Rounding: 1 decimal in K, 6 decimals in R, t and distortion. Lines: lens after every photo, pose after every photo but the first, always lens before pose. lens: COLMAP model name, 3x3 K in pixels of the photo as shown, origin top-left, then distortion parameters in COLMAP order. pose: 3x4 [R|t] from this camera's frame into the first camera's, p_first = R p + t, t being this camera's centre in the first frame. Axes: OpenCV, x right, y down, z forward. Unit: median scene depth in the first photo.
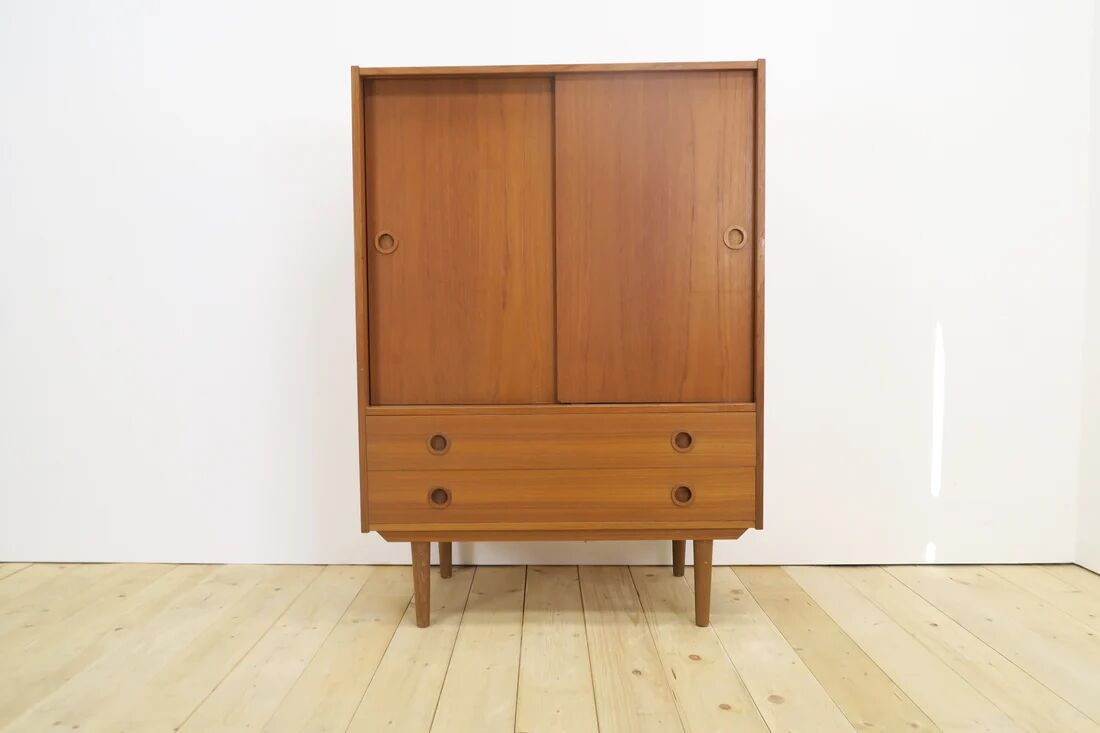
lens RADIAL K [[757.3, 0, 550.0], [0, 757.3, 366.5], [0, 0, 1]] dist [-0.026047, 0.002502]
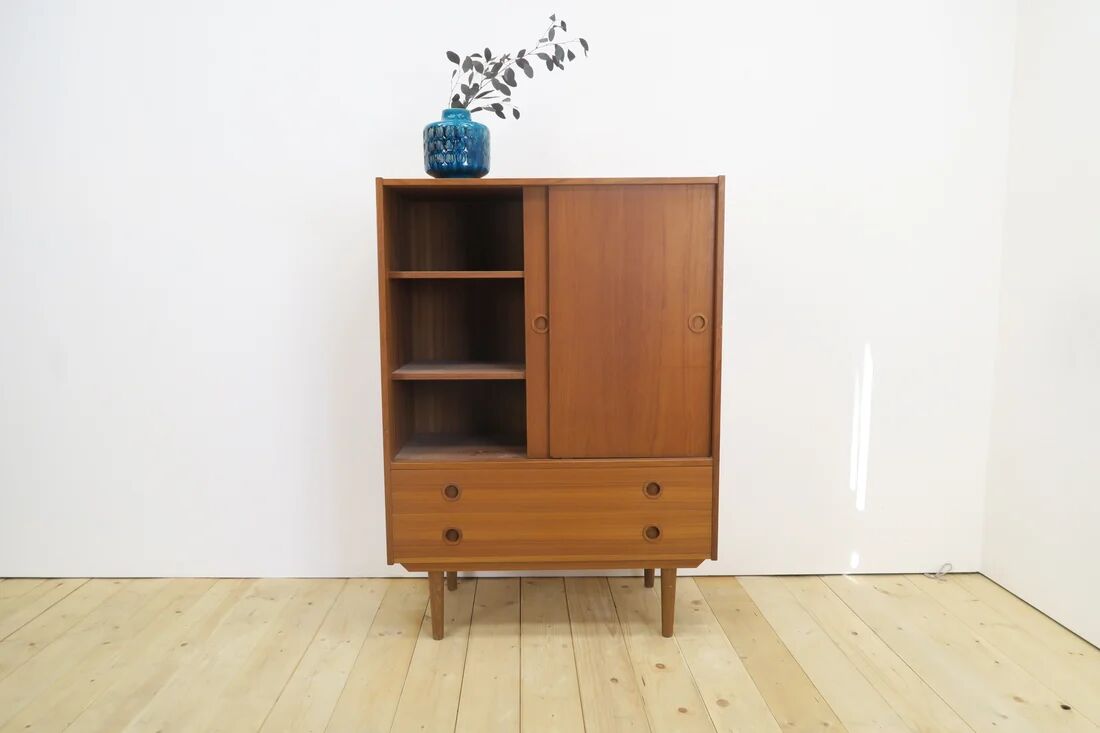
lens RADIAL K [[757.3, 0, 550.0], [0, 757.3, 366.5], [0, 0, 1]] dist [-0.026047, 0.002502]
pose [[0.999487, 0.000438, 0.032023, -0.028452], [-0.002253, 0.998390, 0.056675, -0.165229], [-0.031947, -0.056718, 0.997879, -0.194843]]
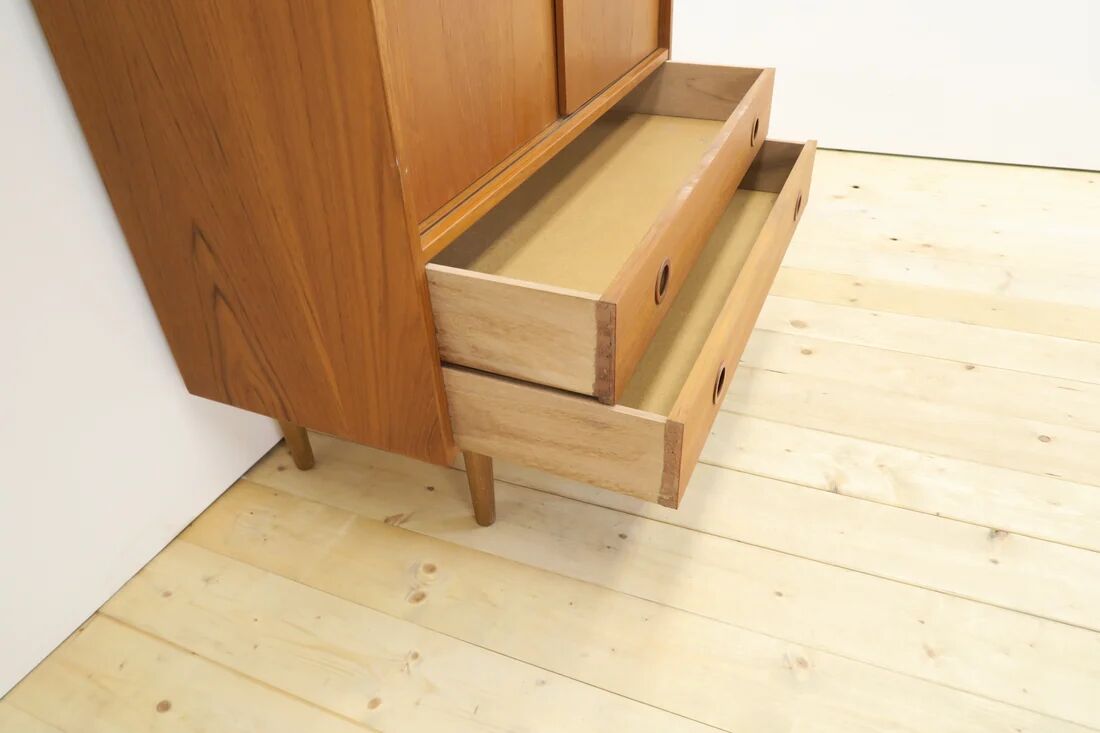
lens RADIAL K [[757.3, 0, 550.0], [0, 757.3, 366.5], [0, 0, 1]] dist [-0.026047, 0.002502]
pose [[0.391303, -0.538048, 0.746583, -0.580821], [0.099634, 0.831273, 0.546862, -0.125152], [-0.914852, -0.139604, 0.378888, 0.737422]]
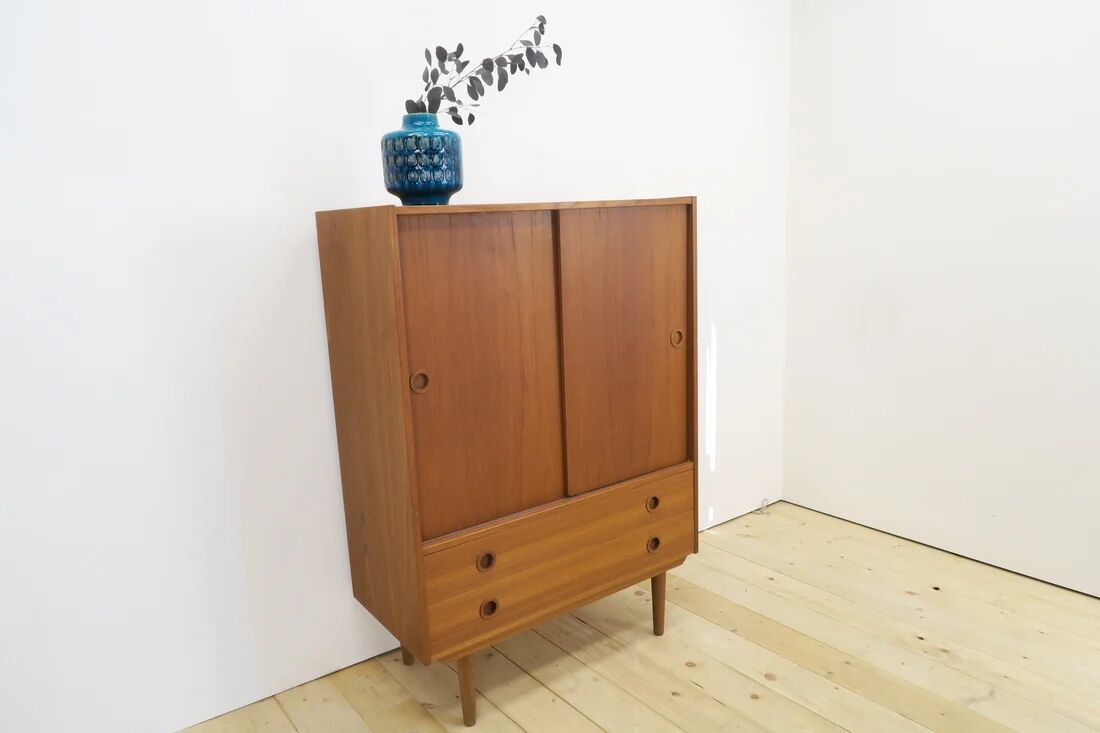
lens RADIAL K [[757.3, 0, 550.0], [0, 757.3, 366.5], [0, 0, 1]] dist [-0.026047, 0.002502]
pose [[0.795499, -0.139372, 0.589709, -0.654743], [0.068335, 0.987615, 0.141231, -0.308249], [-0.602090, -0.072051, 0.795171, 0.121725]]
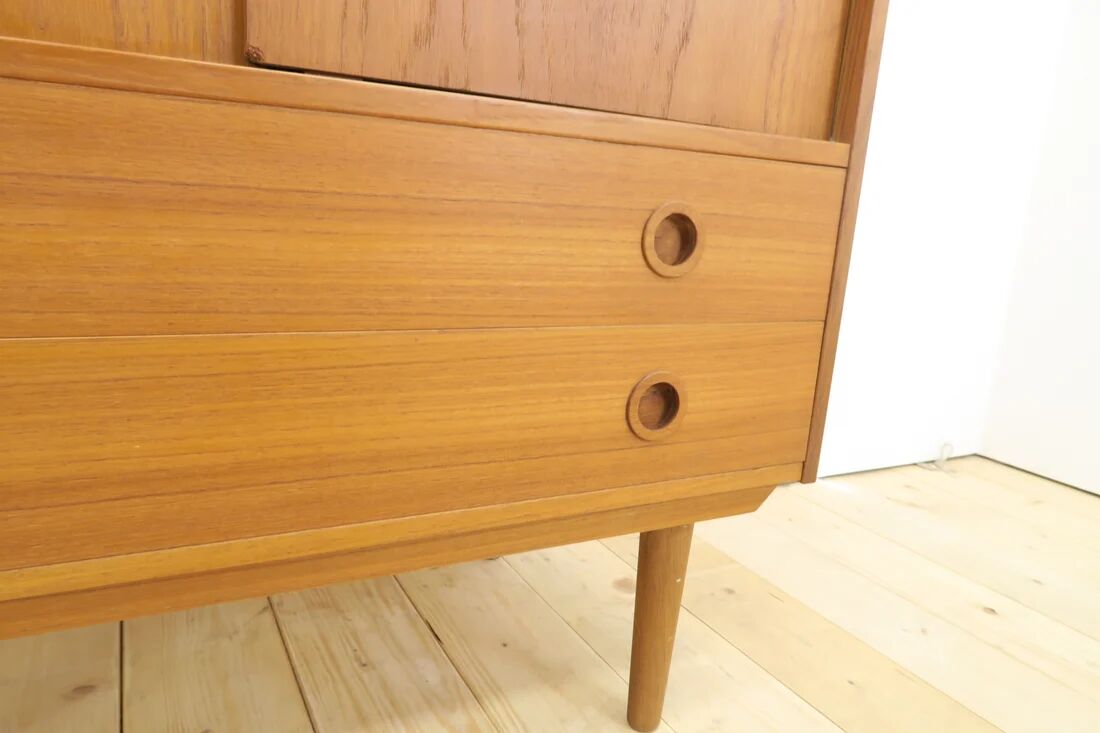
lens RADIAL K [[757.3, 0, 550.0], [0, 757.3, 366.5], [0, 0, 1]] dist [-0.026047, 0.002502]
pose [[0.875879, -0.034598, 0.481290, -0.023876], [-0.052144, 0.984799, 0.165688, 0.098690], [-0.479706, -0.170219, 0.860760, 0.729833]]
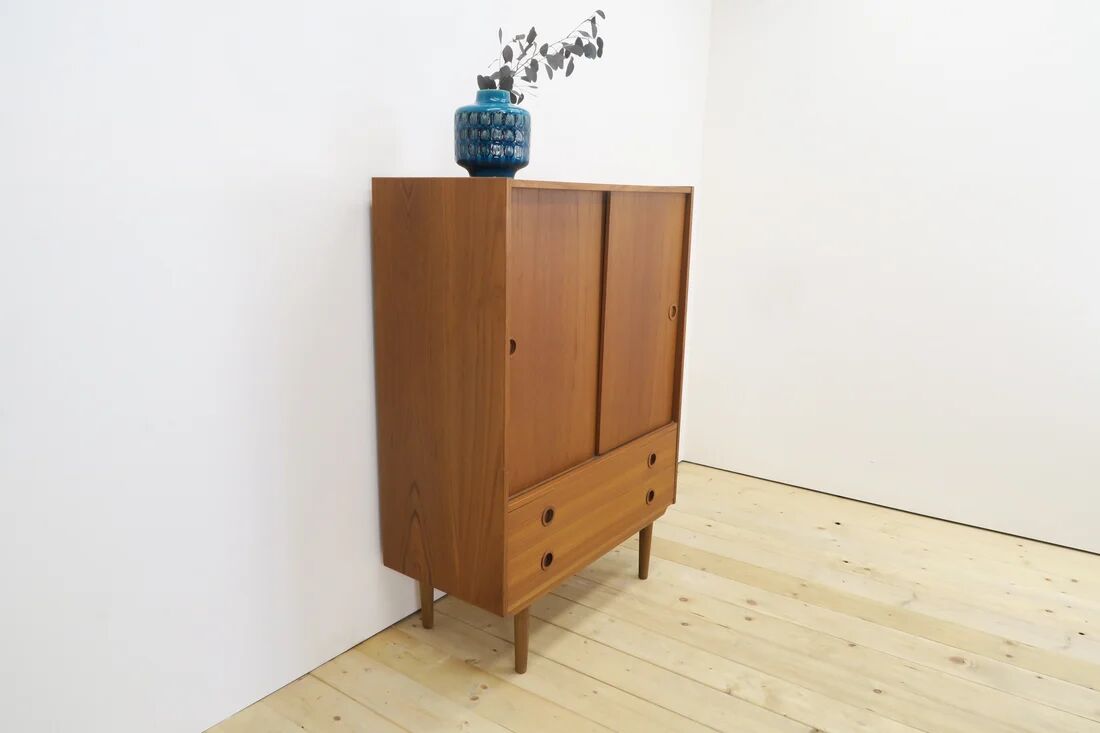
lens RADIAL K [[757.3, 0, 550.0], [0, 757.3, 366.5], [0, 0, 1]] dist [-0.026047, 0.002502]
pose [[0.579771, -0.157287, 0.799454, -1.007654], [0.021792, 0.983833, 0.177758, -0.318975], [-0.814488, -0.085637, 0.573826, 0.359433]]
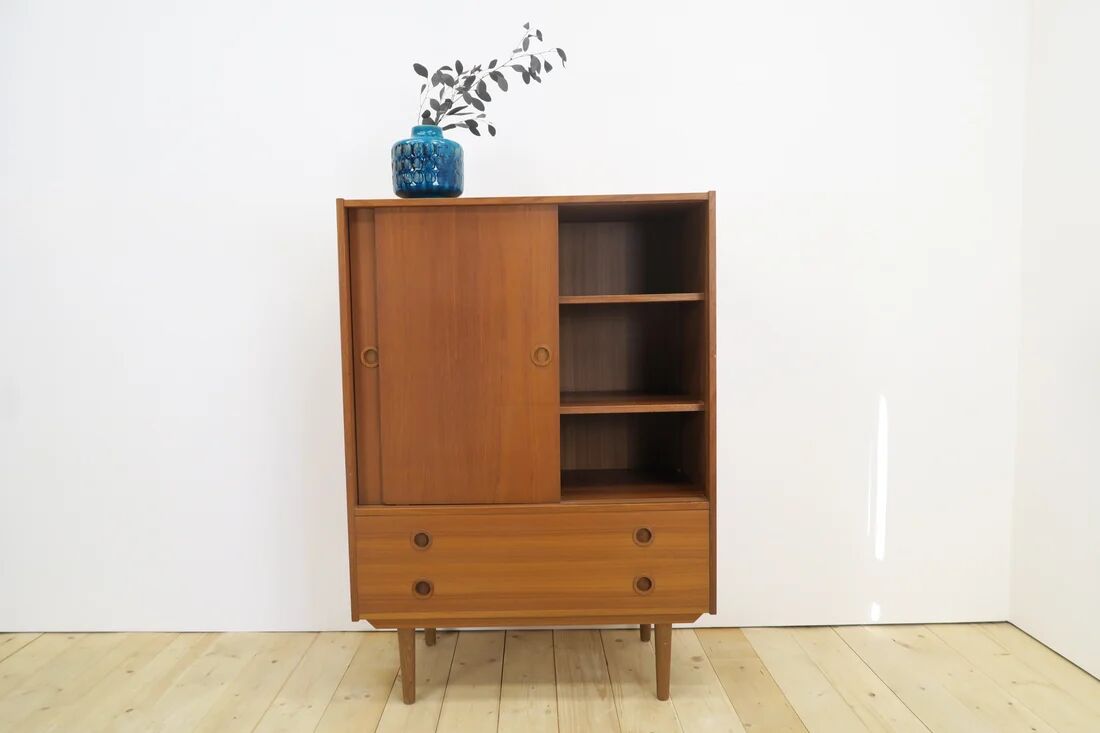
lens RADIAL K [[757.3, 0, 550.0], [0, 757.3, 366.5], [0, 0, 1]] dist [-0.026047, 0.002502]
pose [[0.999823, -0.008992, 0.016545, 0.023350], [0.008775, 0.999876, 0.013110, -0.161631], [-0.016661, -0.012963, 0.999777, -0.094517]]
